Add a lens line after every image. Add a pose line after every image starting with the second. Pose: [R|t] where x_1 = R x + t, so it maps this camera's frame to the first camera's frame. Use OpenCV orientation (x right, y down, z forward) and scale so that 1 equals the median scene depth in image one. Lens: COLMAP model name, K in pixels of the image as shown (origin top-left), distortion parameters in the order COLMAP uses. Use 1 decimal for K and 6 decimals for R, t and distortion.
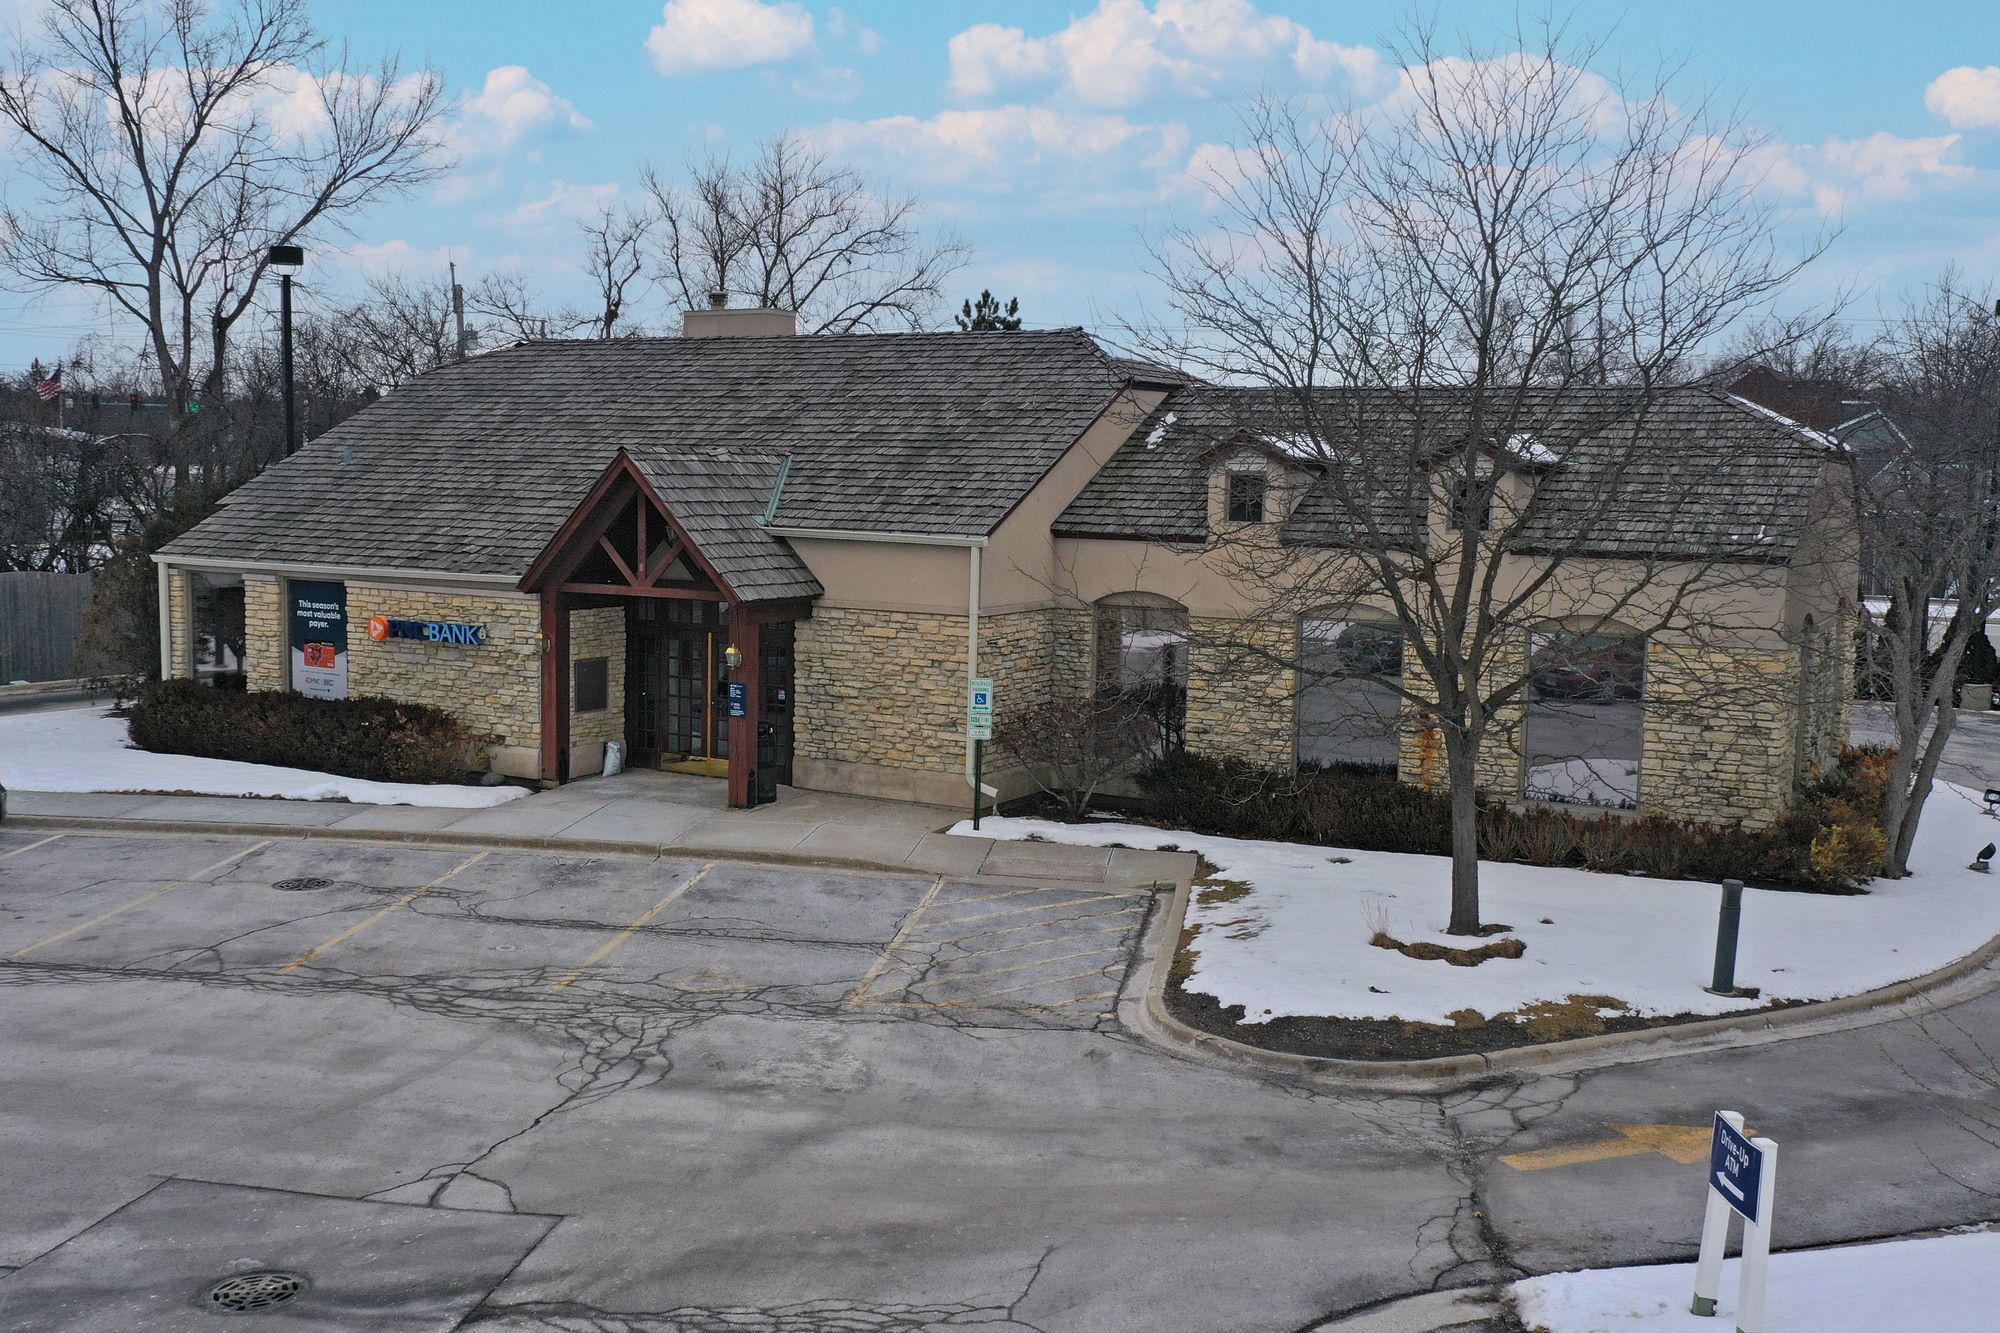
lens RADIAL K [[1889.1, 0, 1000.0], [0, 1889.1, 666.5], [0, 0, 1]] dist [0.000983, -0.001725]
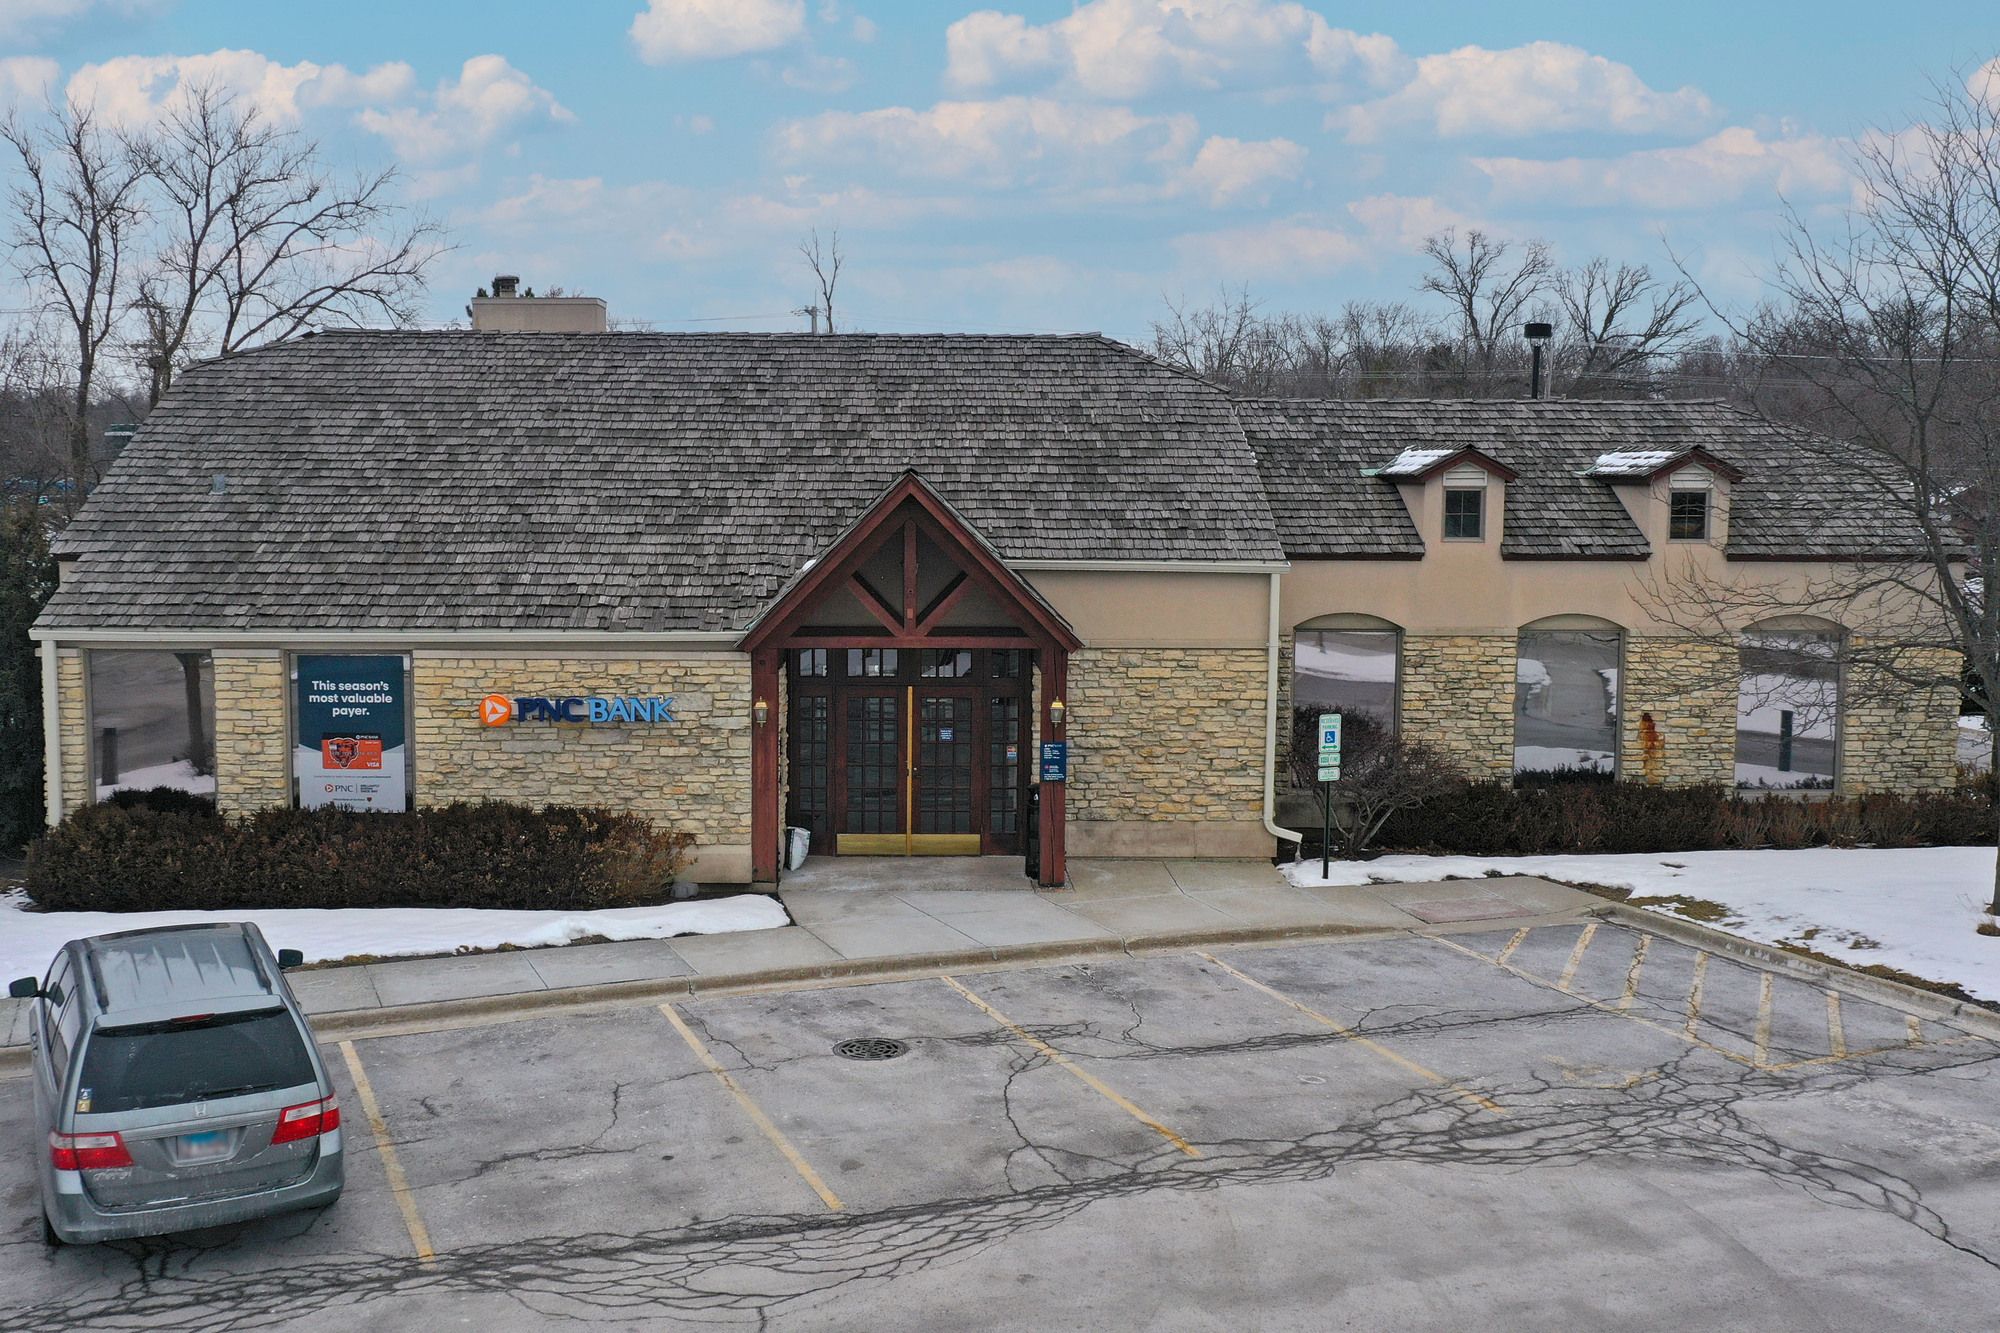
lens RADIAL K [[1935.8, 0, 956.9], [0, 1935.8, 660.8], [0, 0, 1]] dist [-0.000805, 0.004852]
pose [[0.861951, -0.061126, 0.503294, -0.604311], [0.064142, 0.997876, 0.011343, -0.040098], [-0.502919, 0.022505, 0.864041, 0.252890]]
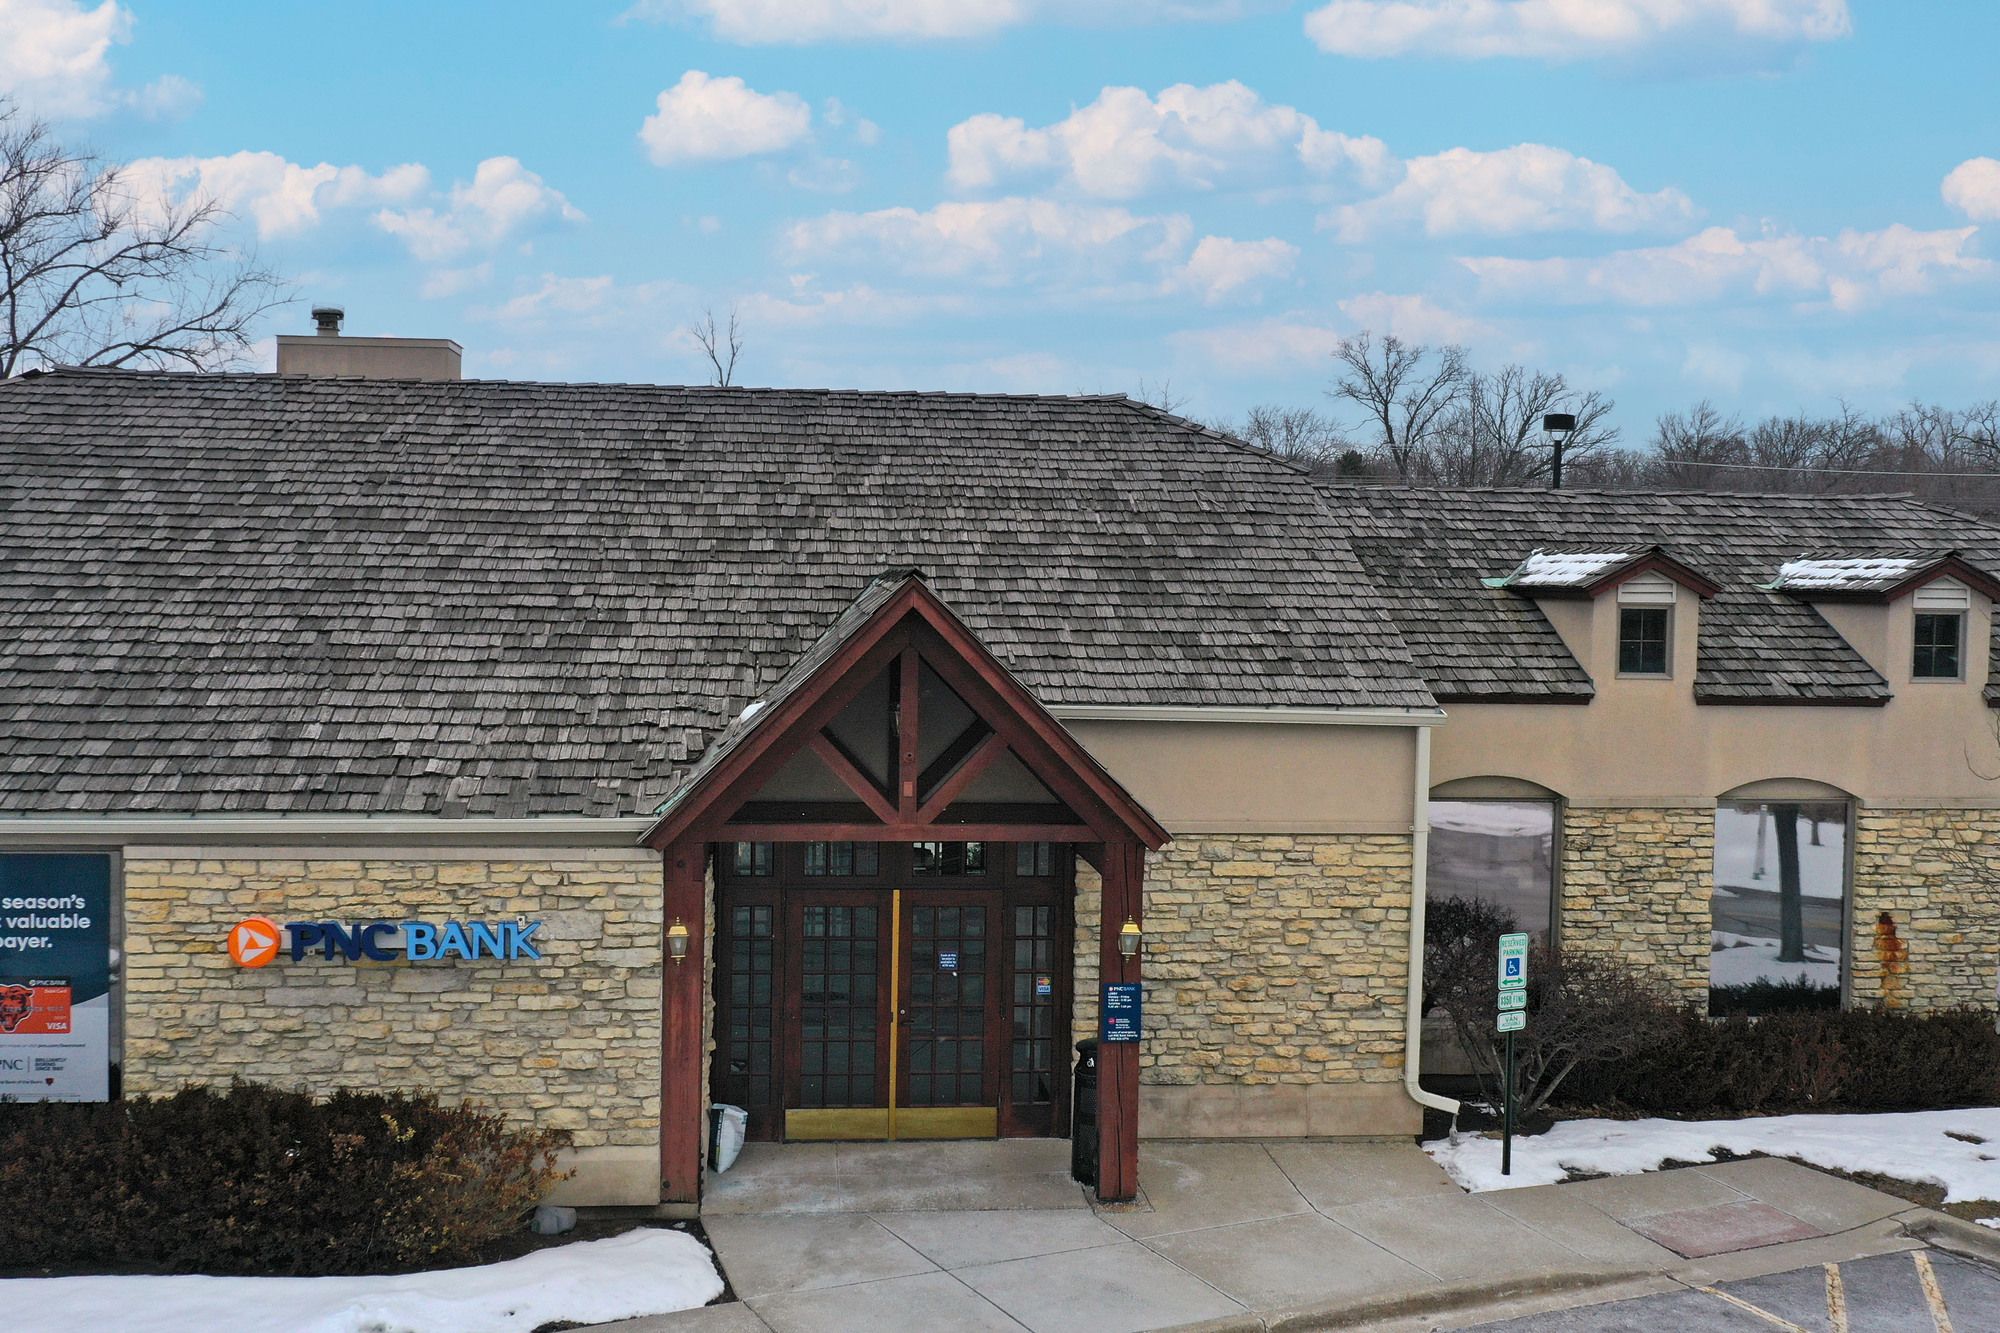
lens RADIAL K [[1951.2, 0, 1000.0], [0, 1951.2, 666.5], [0, 0, 1]] dist [0.001369, 0.004322]
pose [[0.818177, -0.028620, 0.574253, -0.493472], [0.059778, 0.997582, -0.035452, -0.066391], [-0.571850, 0.063334, 0.817910, 0.520122]]
